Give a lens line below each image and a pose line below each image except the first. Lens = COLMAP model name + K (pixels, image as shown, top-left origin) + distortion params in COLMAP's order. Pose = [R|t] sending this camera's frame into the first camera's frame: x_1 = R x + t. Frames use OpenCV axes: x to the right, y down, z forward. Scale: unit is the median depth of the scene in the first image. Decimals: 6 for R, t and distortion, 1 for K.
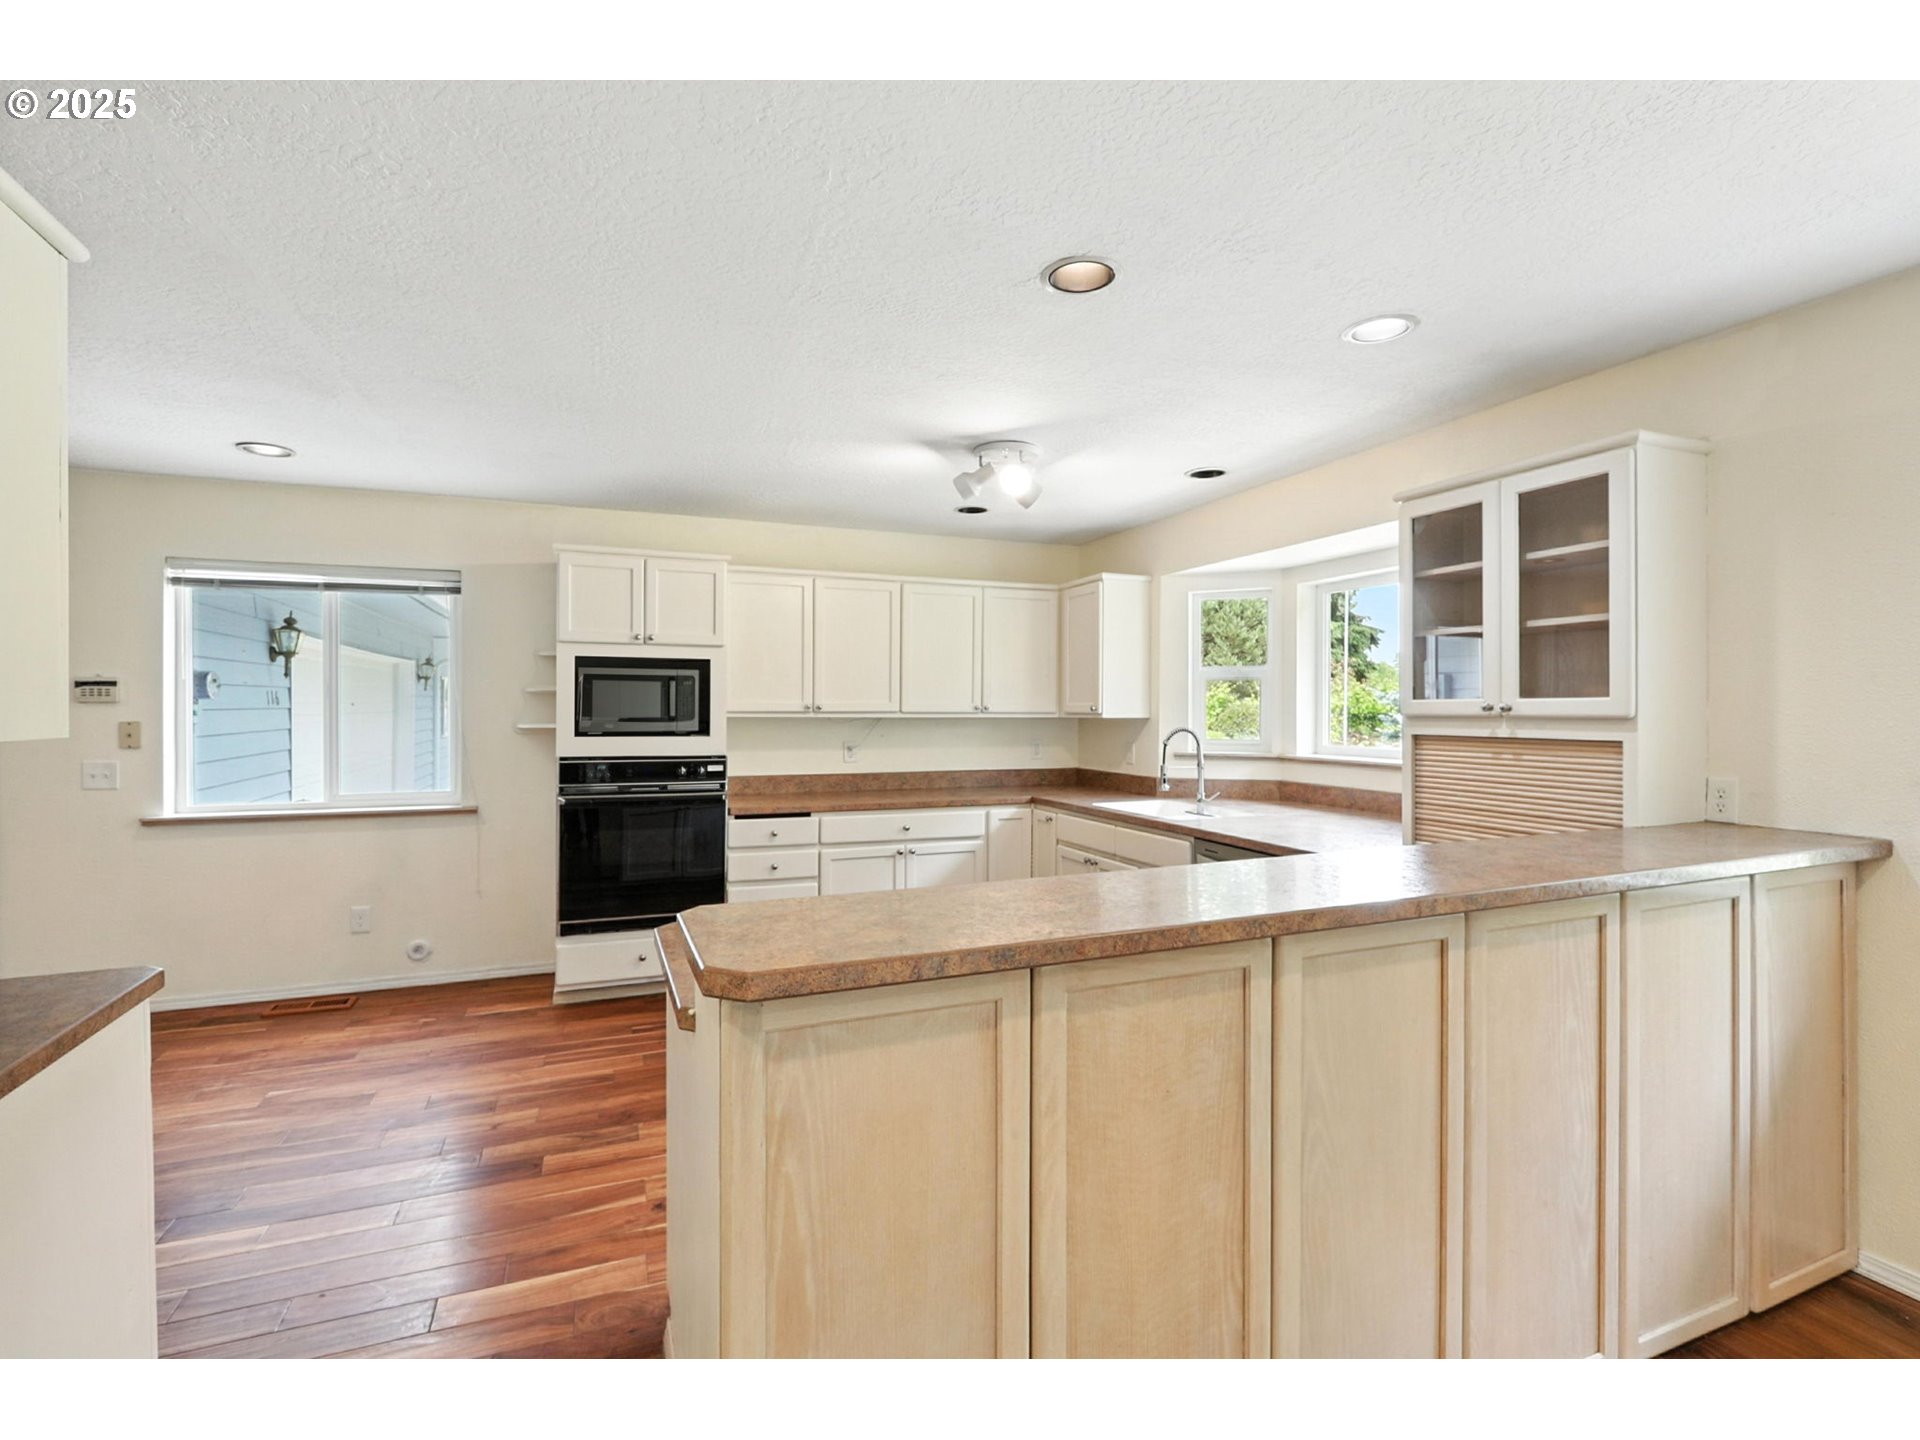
lens RADIAL K [[902.6, 0, 962.2], [0, 902.6, 709.8], [0, 0, 1]] dist [0.000123, -0.000792]
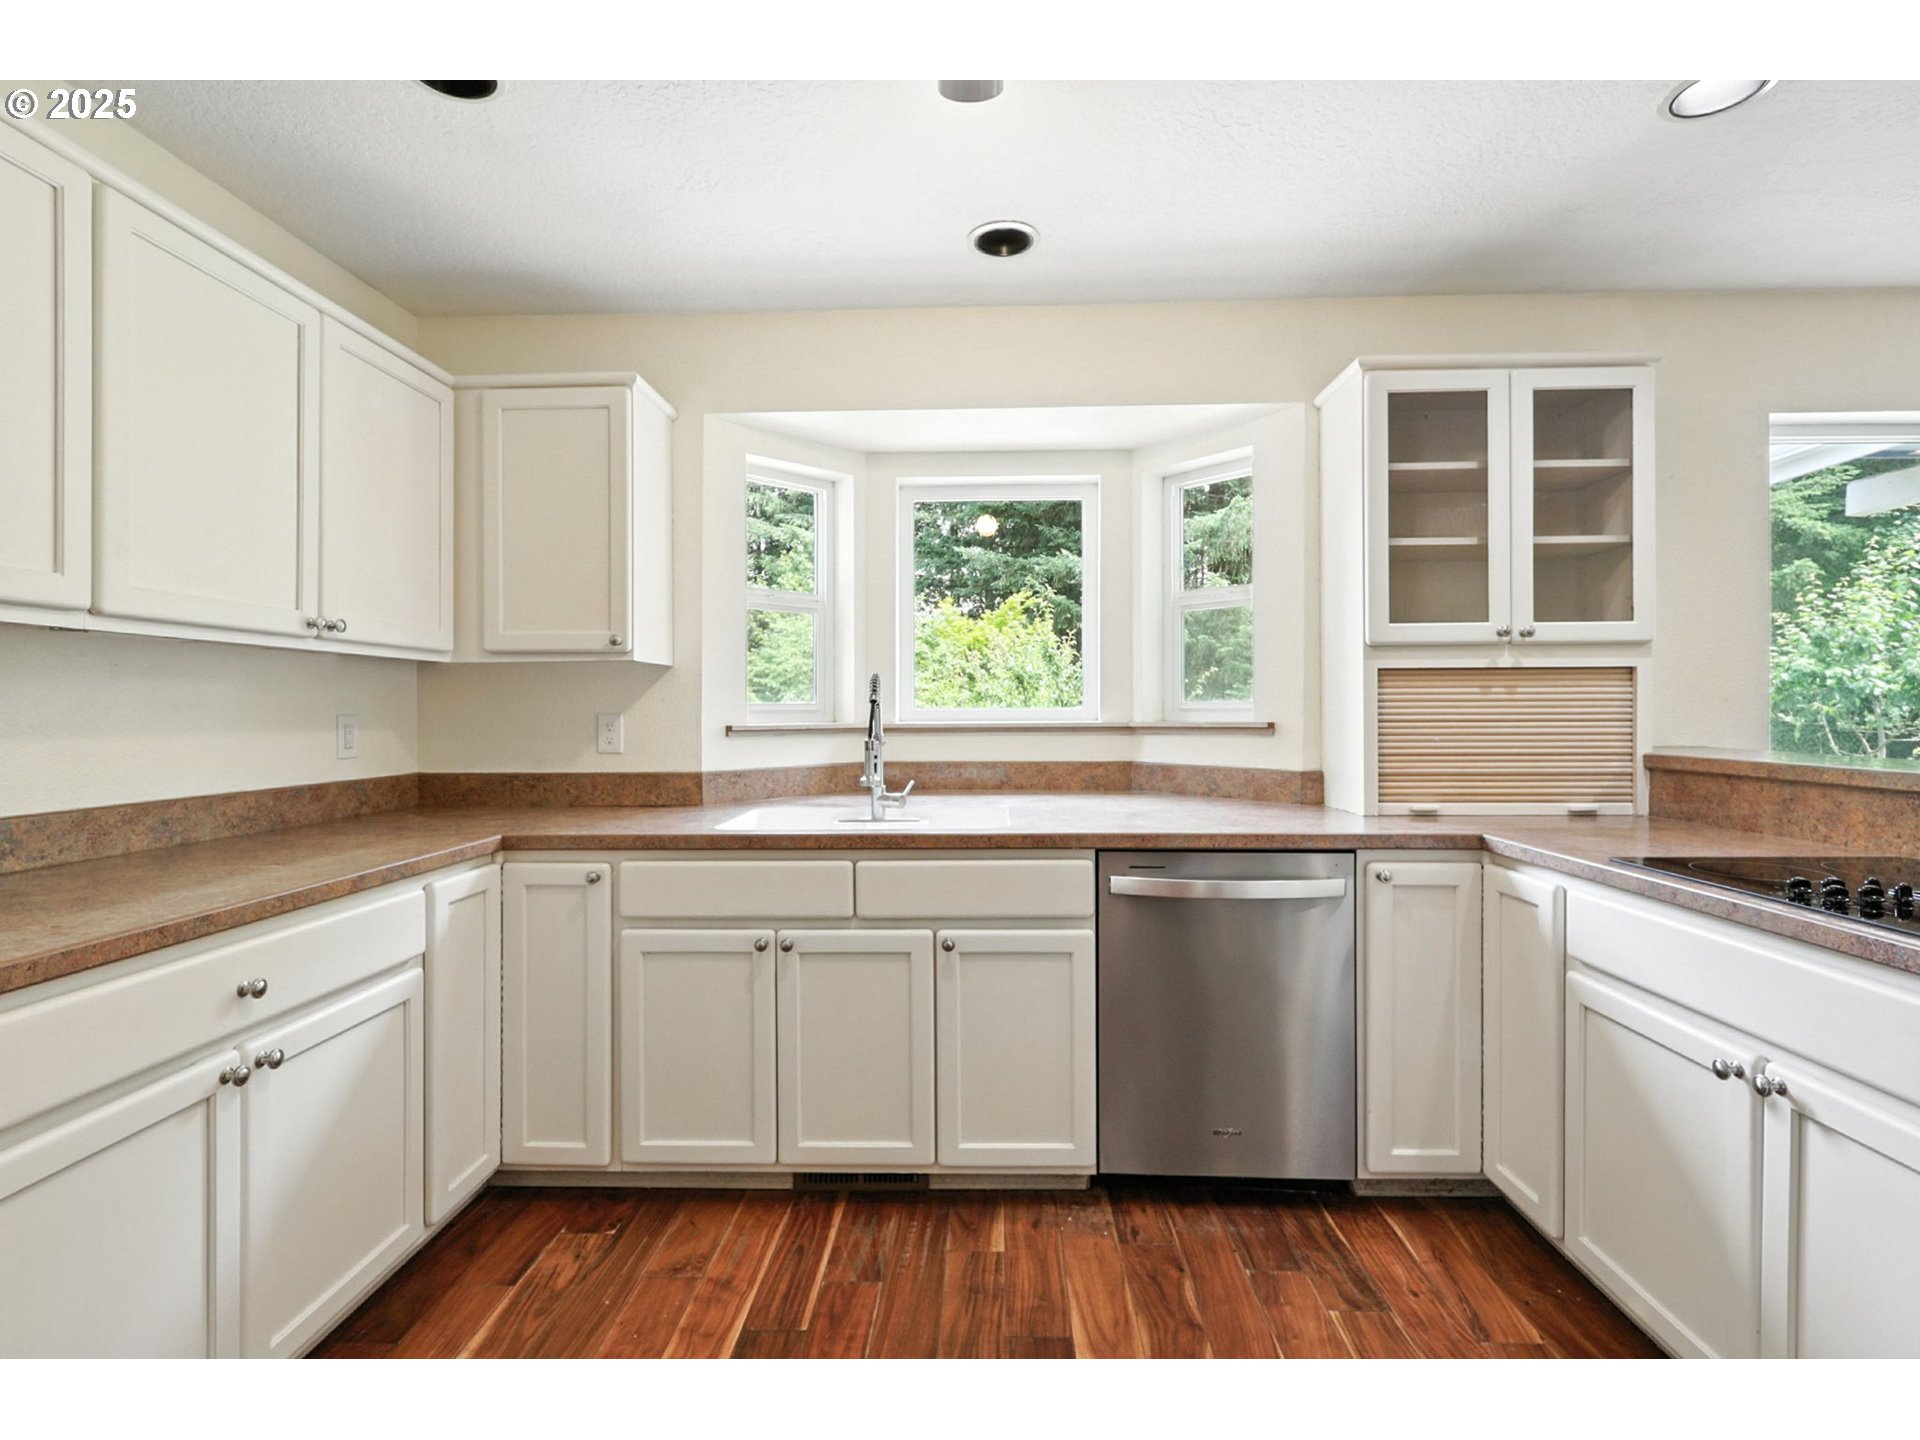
lens RADIAL K [[894.1, 0, 964.2], [0, 894.1, 712.5], [0, 0, 1]] dist [-0.000847, 0.000108]
pose [[0.409874, -0.005283, 0.912127, -0.266536], [0.007437, 0.999969, 0.002449, 0.045296], [-0.912112, 0.005780, 0.409901, 0.747462]]
